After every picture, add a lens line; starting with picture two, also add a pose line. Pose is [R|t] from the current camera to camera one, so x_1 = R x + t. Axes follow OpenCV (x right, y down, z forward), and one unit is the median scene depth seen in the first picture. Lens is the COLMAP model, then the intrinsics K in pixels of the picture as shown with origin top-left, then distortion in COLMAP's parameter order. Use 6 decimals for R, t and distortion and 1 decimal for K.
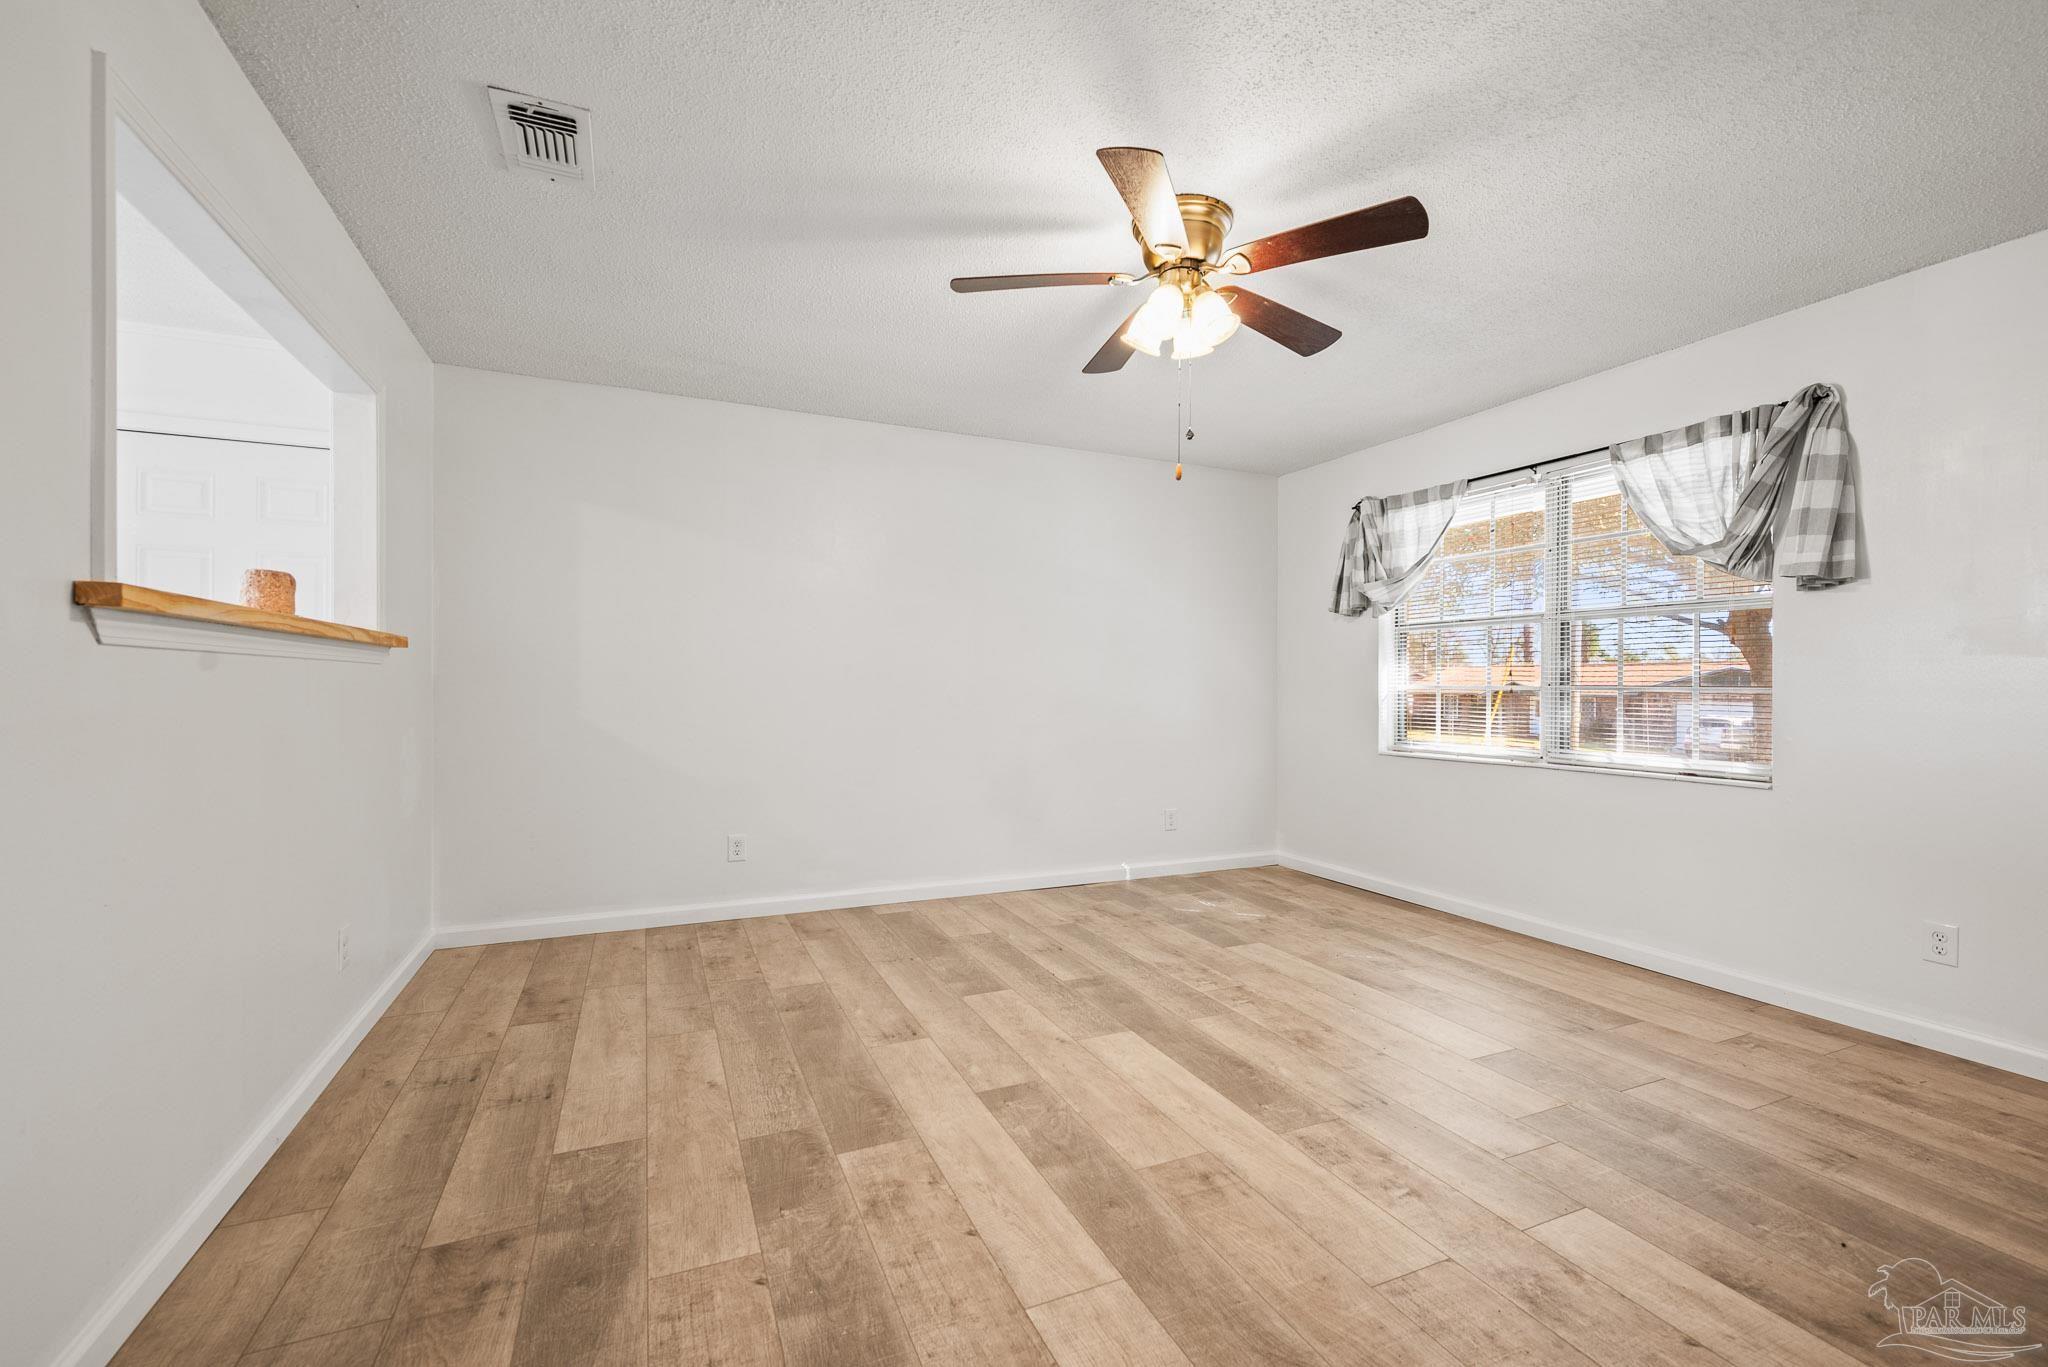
lens RADIAL K [[872.6, 0, 1028.7], [0, 872.6, 688.9], [0, 0, 1]] dist [0.003115, -0.000664]
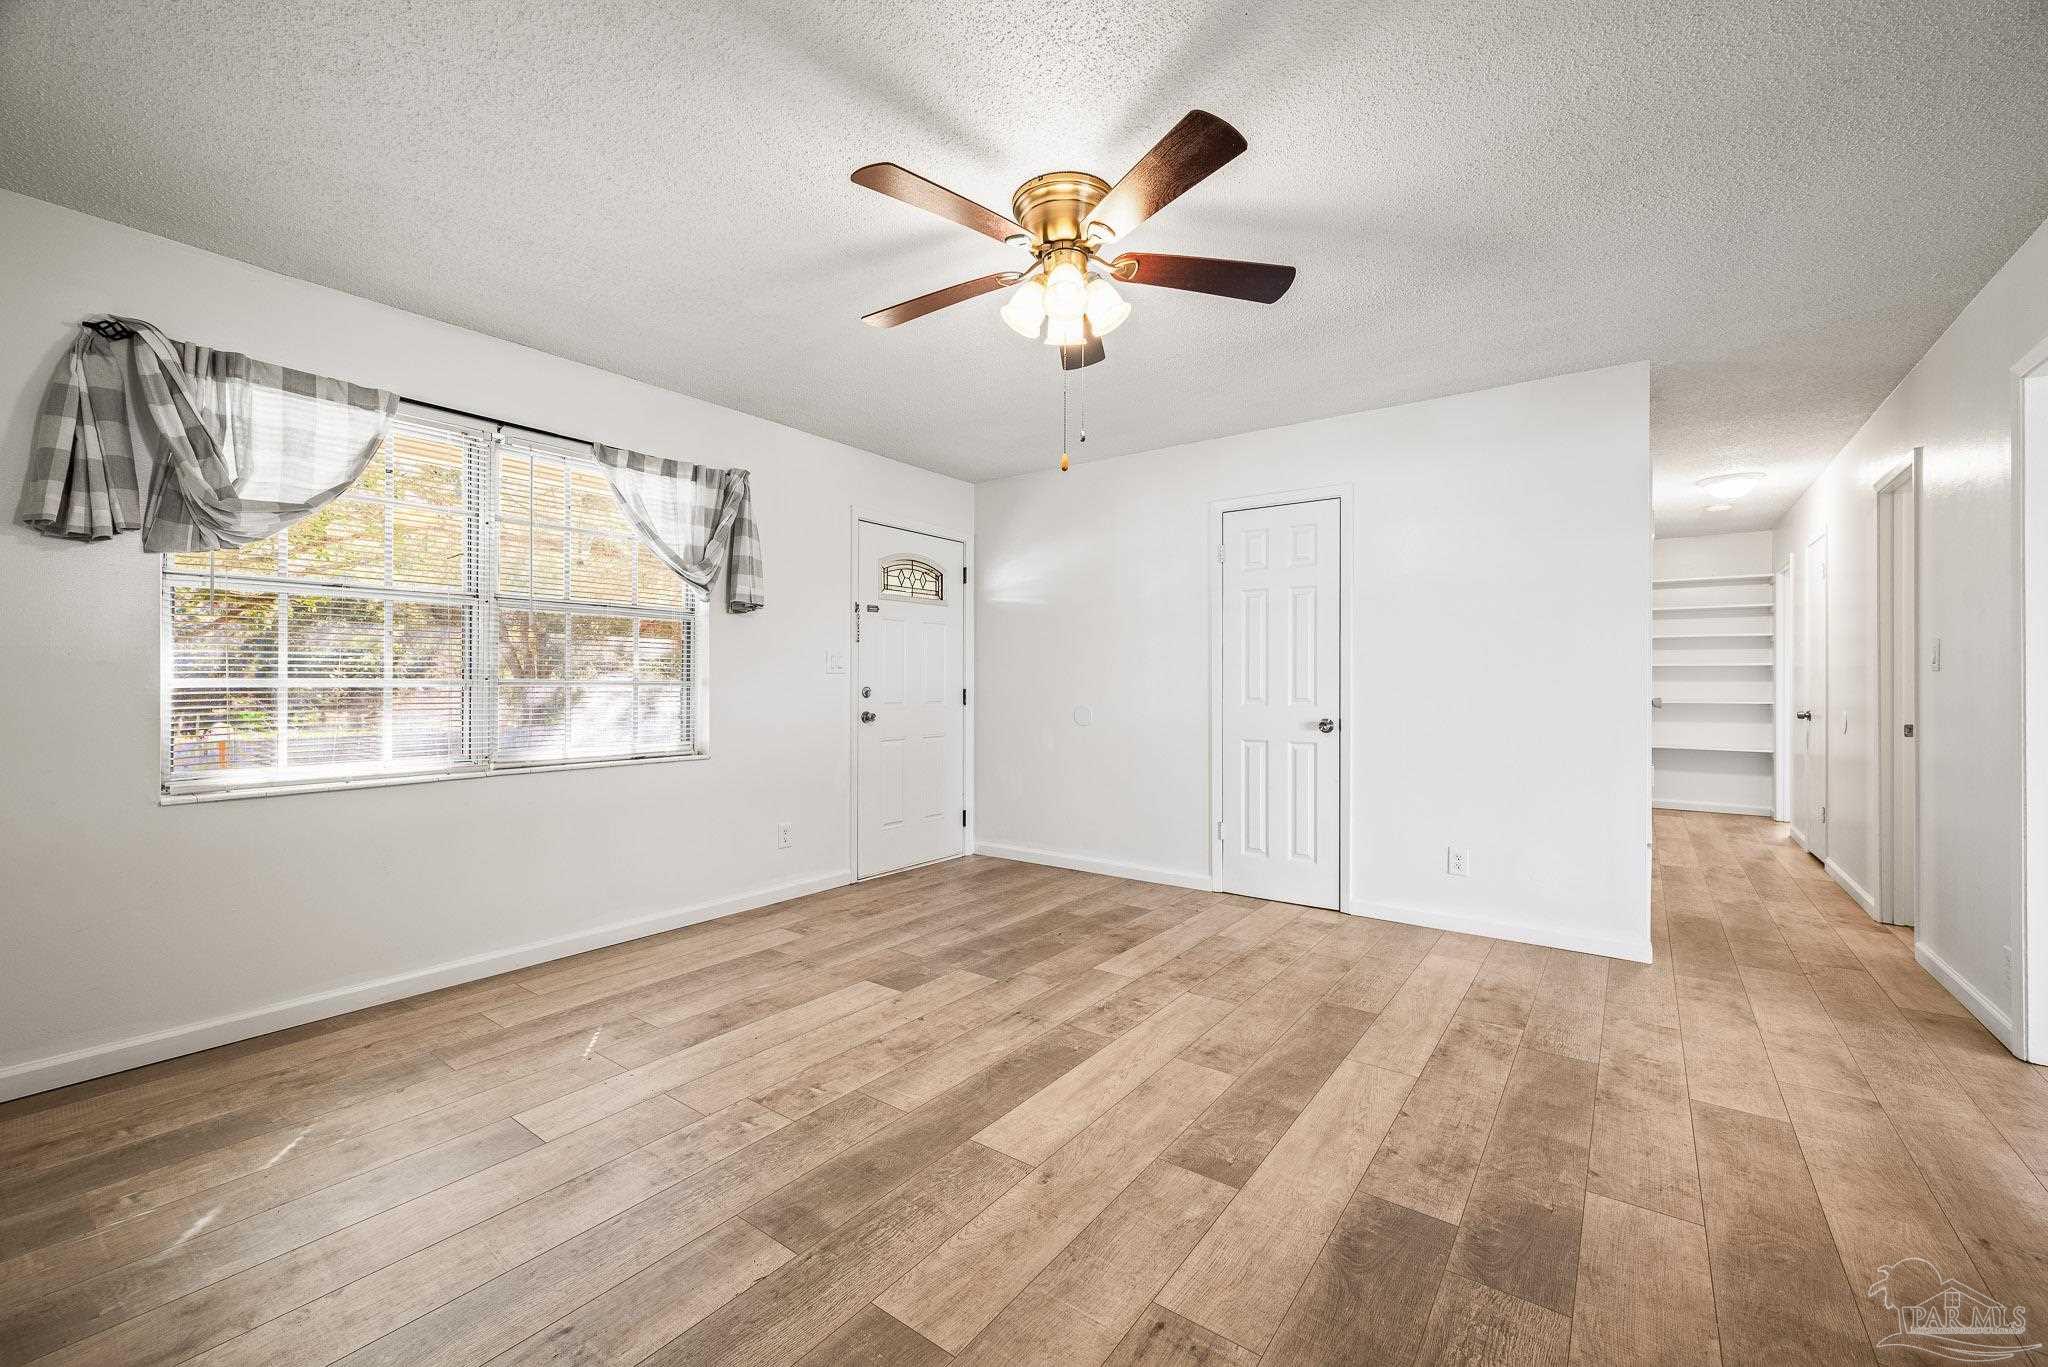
lens RADIAL K [[811.9, 0, 1047.3], [0, 811.9, 681.5], [0, 0, 1]] dist [0.001703, -0.000590]
pose [[-0.501949, -0.004017, 0.864888, -0.496943], [-0.001325, 0.999992, 0.003876, -0.008450], [-0.864896, 0.000799, -0.501950, 1.227491]]
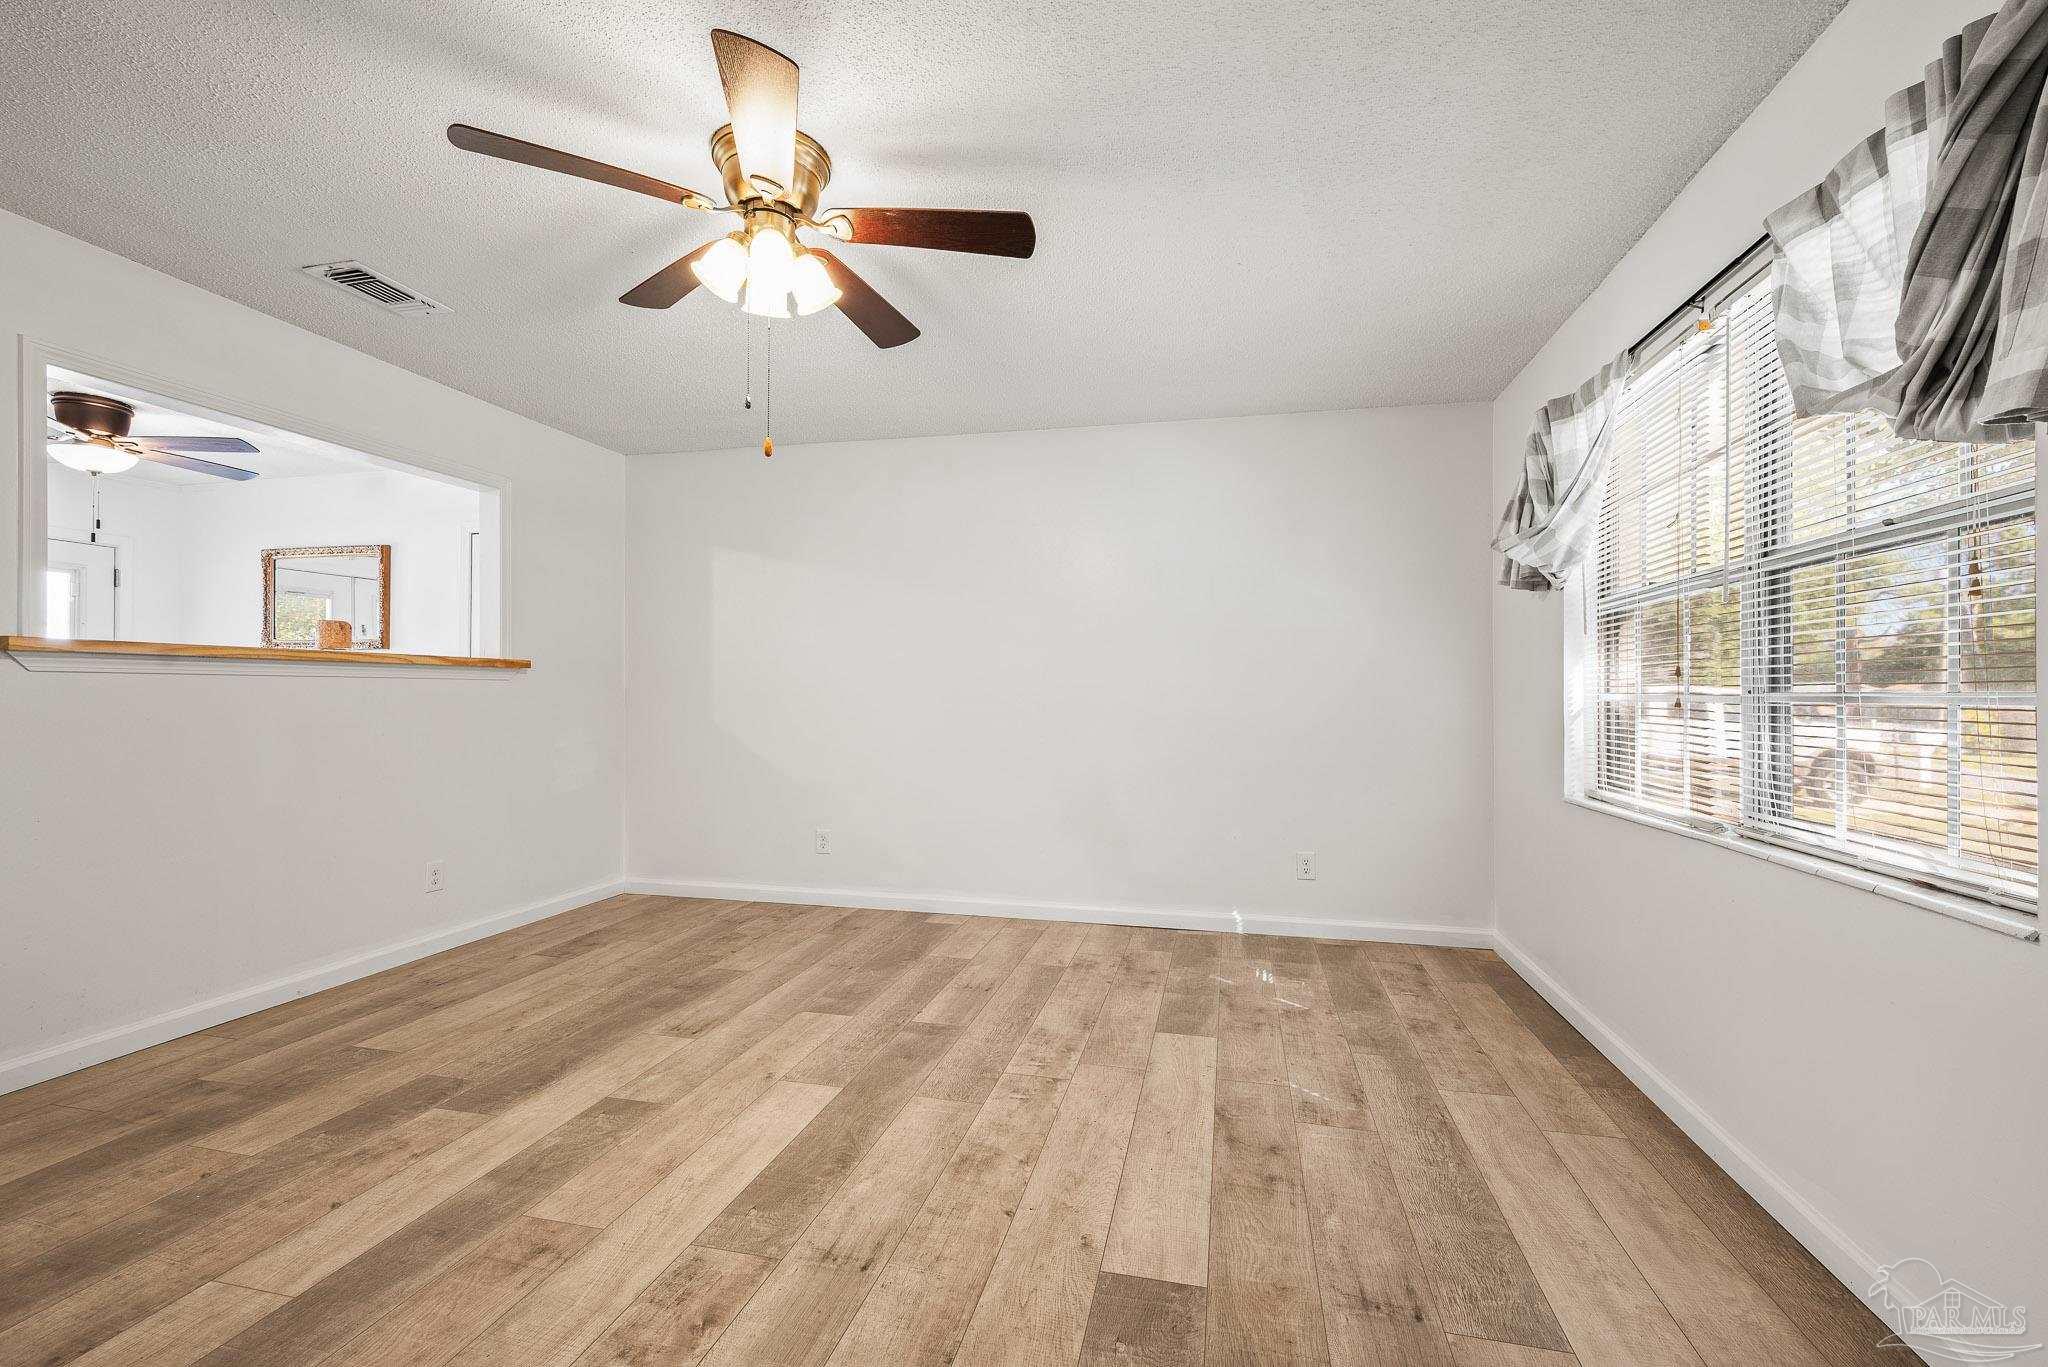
lens RADIAL K [[855.1, 0, 1038.2], [0, 855.1, 696.2], [0, 0, 1]] dist [0.003384, -0.000486]
pose [[0.794241, -0.002035, -0.607599, 0.754883], [-0.001514, 0.999985, -0.005328, 0.001636], [0.607600, 0.005152, 0.794226, 0.410817]]
